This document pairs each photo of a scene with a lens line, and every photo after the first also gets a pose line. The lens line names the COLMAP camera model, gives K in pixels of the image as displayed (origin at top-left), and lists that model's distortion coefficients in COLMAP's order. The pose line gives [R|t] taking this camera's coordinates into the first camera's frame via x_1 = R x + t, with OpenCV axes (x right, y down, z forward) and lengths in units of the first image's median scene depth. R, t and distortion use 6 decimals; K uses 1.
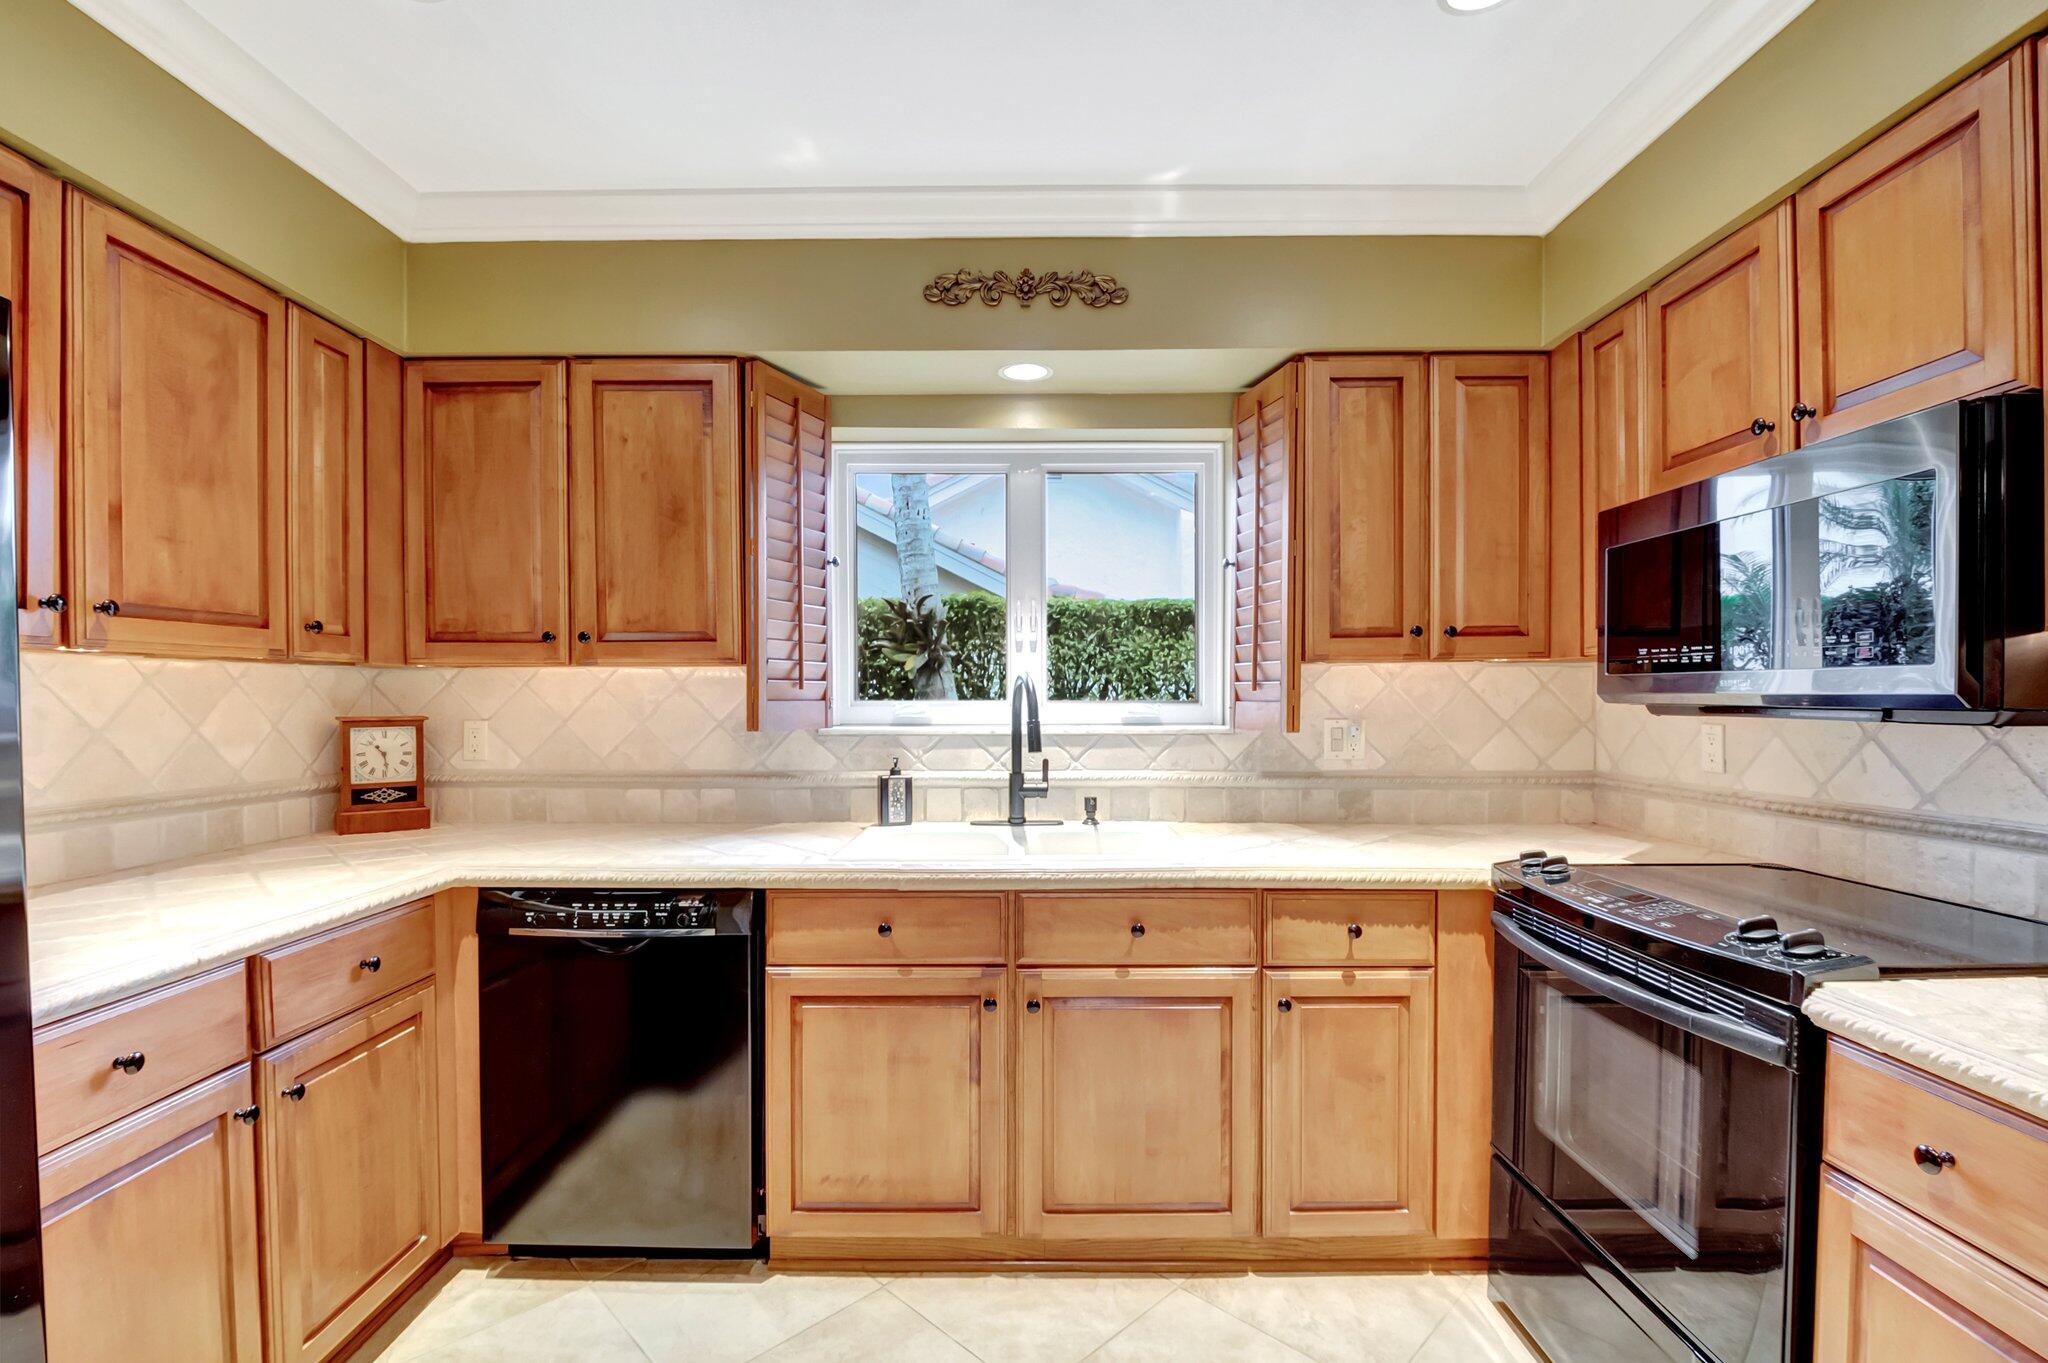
lens RADIAL K [[913.0, 0, 1011.7], [0, 913.0, 705.5], [0, 0, 1]] dist [0.003410, -0.017901]
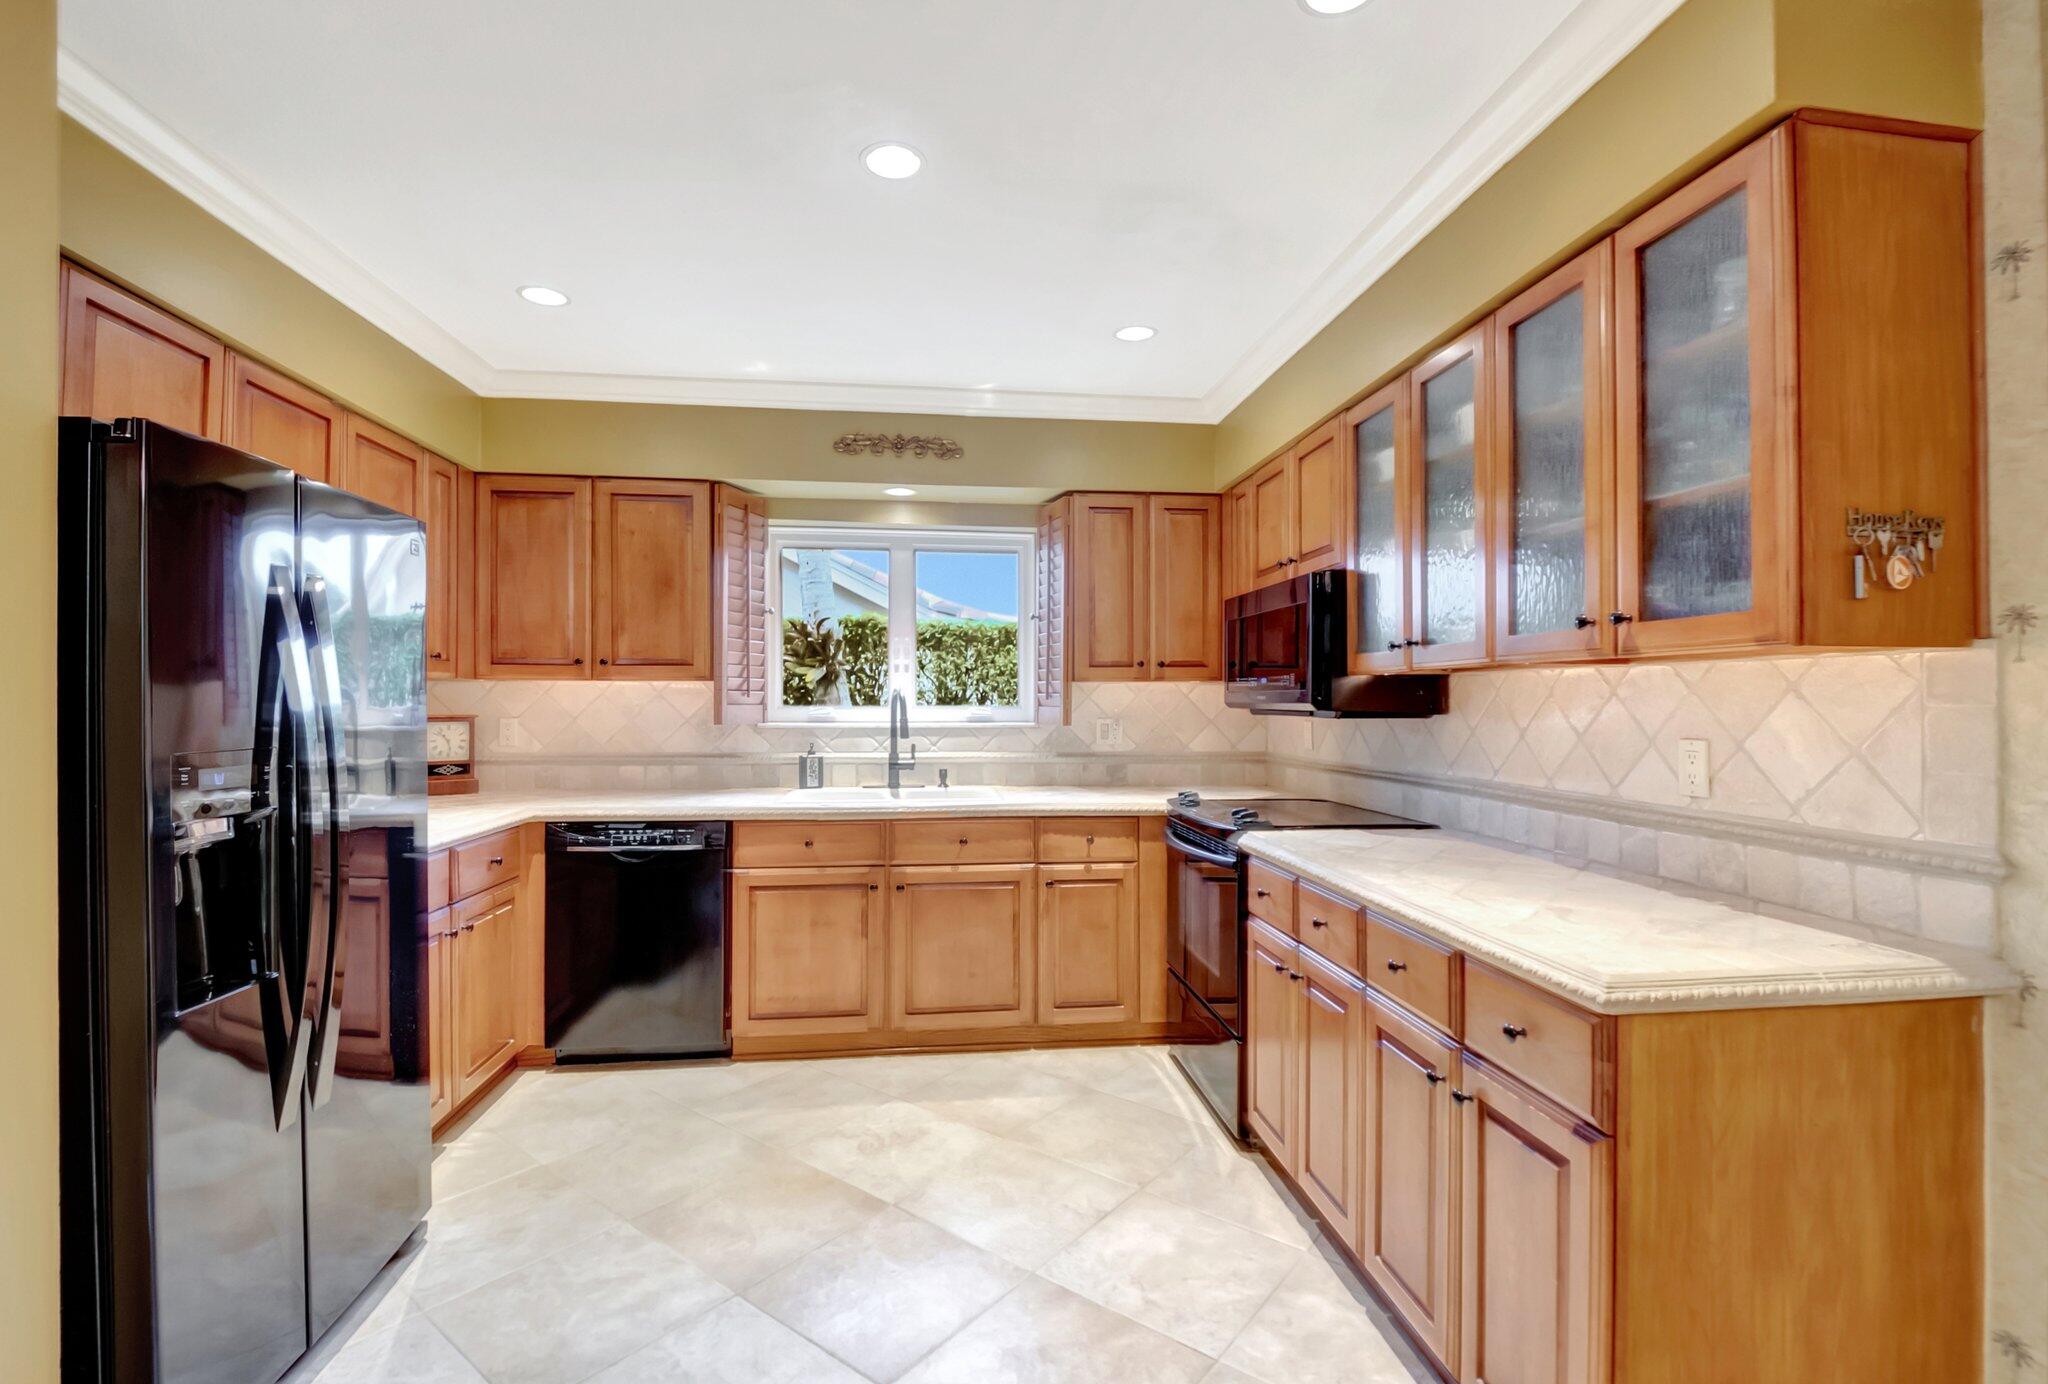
lens RADIAL K [[960.9, 0, 1036.0], [0, 960.9, 698.5], [0, 0, 1]] dist [0.023271, -0.054048]
pose [[0.991068, 0.004799, 0.133274, 0.029465], [-0.002759, 0.999876, -0.015490, 0.008040], [-0.133332, 0.014984, 0.990958, -0.676199]]
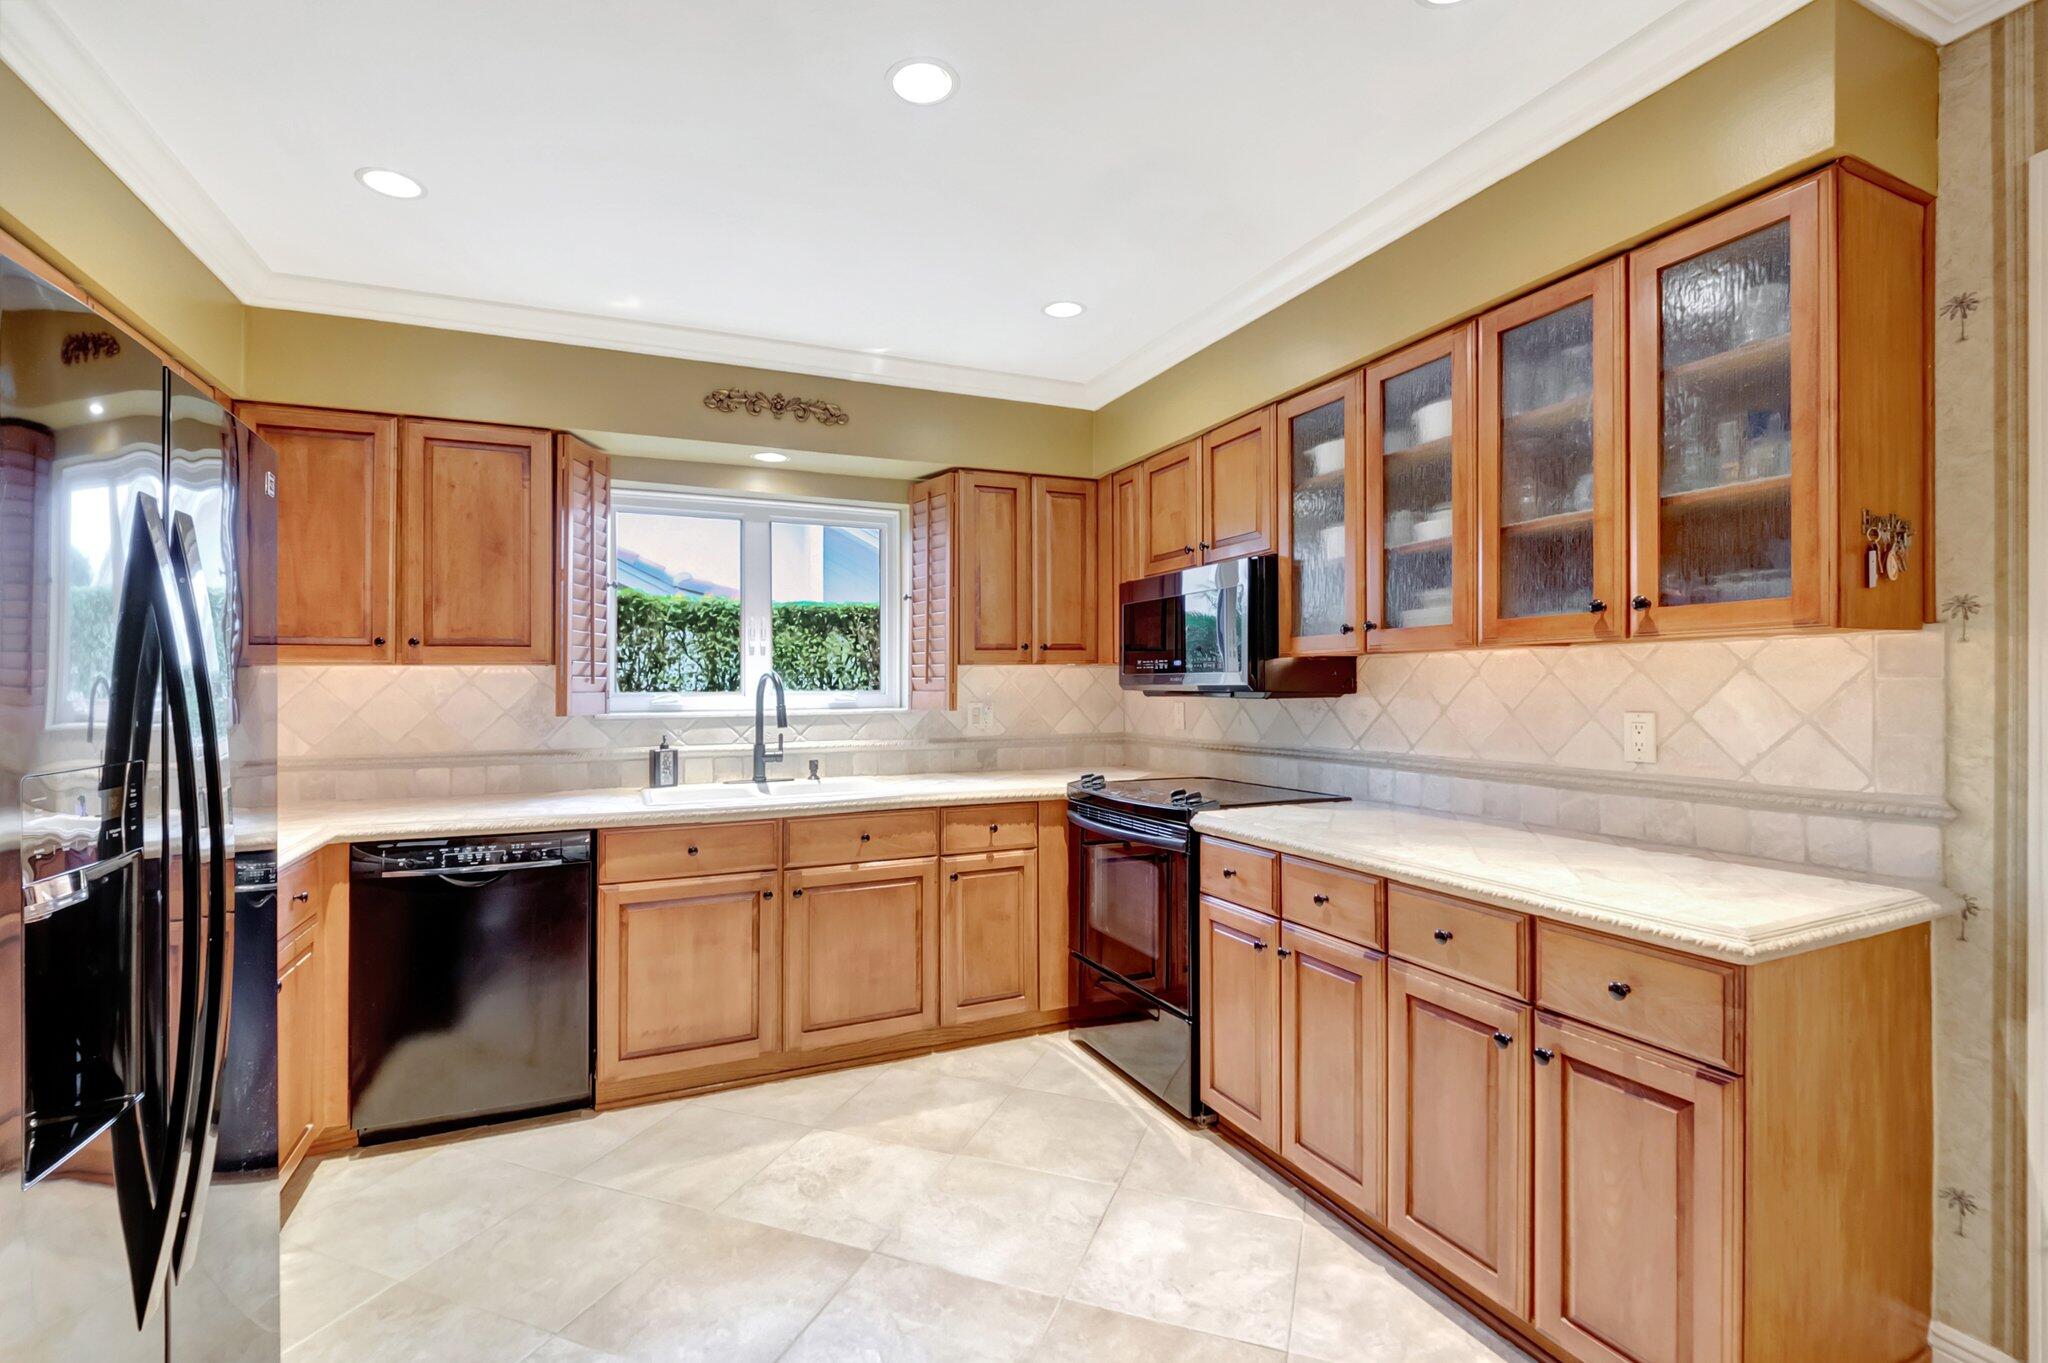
lens RADIAL K [[934.2, 0, 1036.2], [0, 934.2, 668.2], [0, 0, 1]] dist [0.000333, -0.017284]
pose [[0.904238, 0.004108, 0.427009, -0.242467], [0.010153, 0.999464, -0.031114, 0.008421], [-0.426908, 0.032470, 0.903712, -0.498243]]
